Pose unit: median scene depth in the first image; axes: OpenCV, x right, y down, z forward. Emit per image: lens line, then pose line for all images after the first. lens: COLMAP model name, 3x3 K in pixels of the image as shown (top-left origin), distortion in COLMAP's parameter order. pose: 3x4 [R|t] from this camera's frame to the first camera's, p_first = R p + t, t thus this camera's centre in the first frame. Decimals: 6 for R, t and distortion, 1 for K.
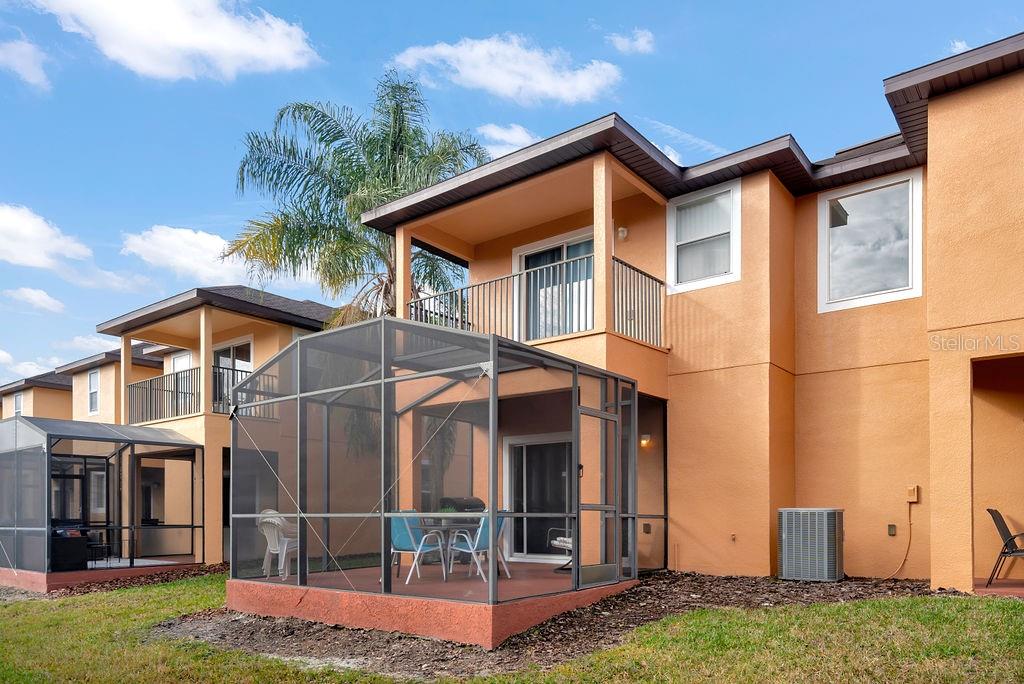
lens RADIAL K [[697.9, 0, 512.2], [0, 697.9, 371.7], [0, 0, 1]] dist [-0.001865, -0.000874]
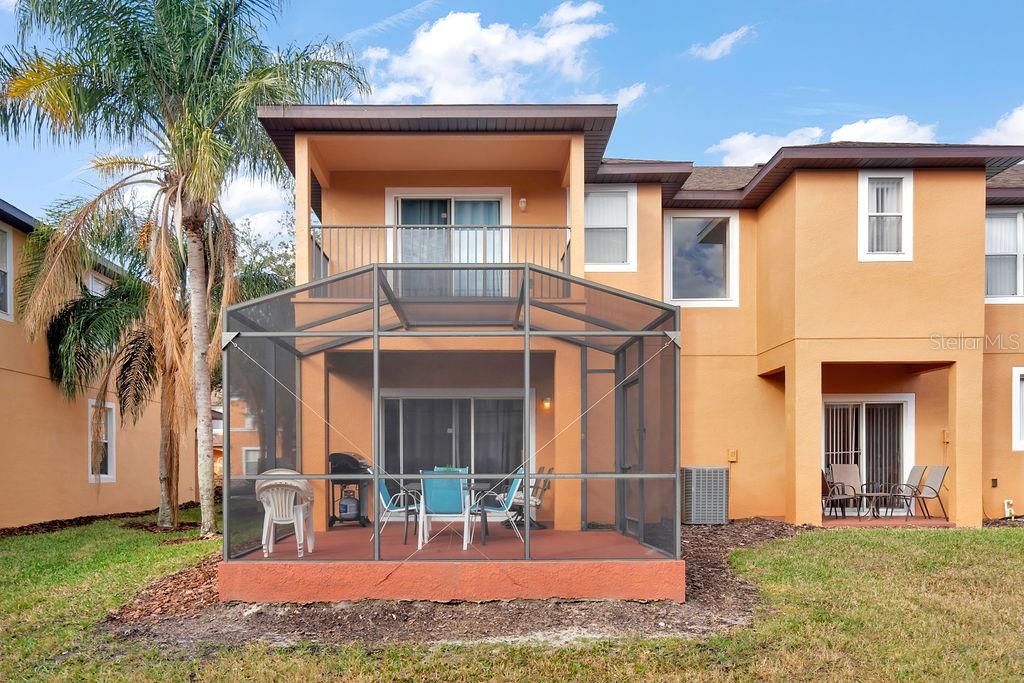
lens RADIAL K [[689.7, 0, 512.0], [0, 689.7, 341.5], [0, 0, 1]] dist [-0.058345, -0.000641]
pose [[0.788723, 0.108502, 0.605098, -0.507592], [-0.119346, 0.992599, -0.022423, 0.035584], [-0.603053, -0.054530, 0.795835, 0.199540]]
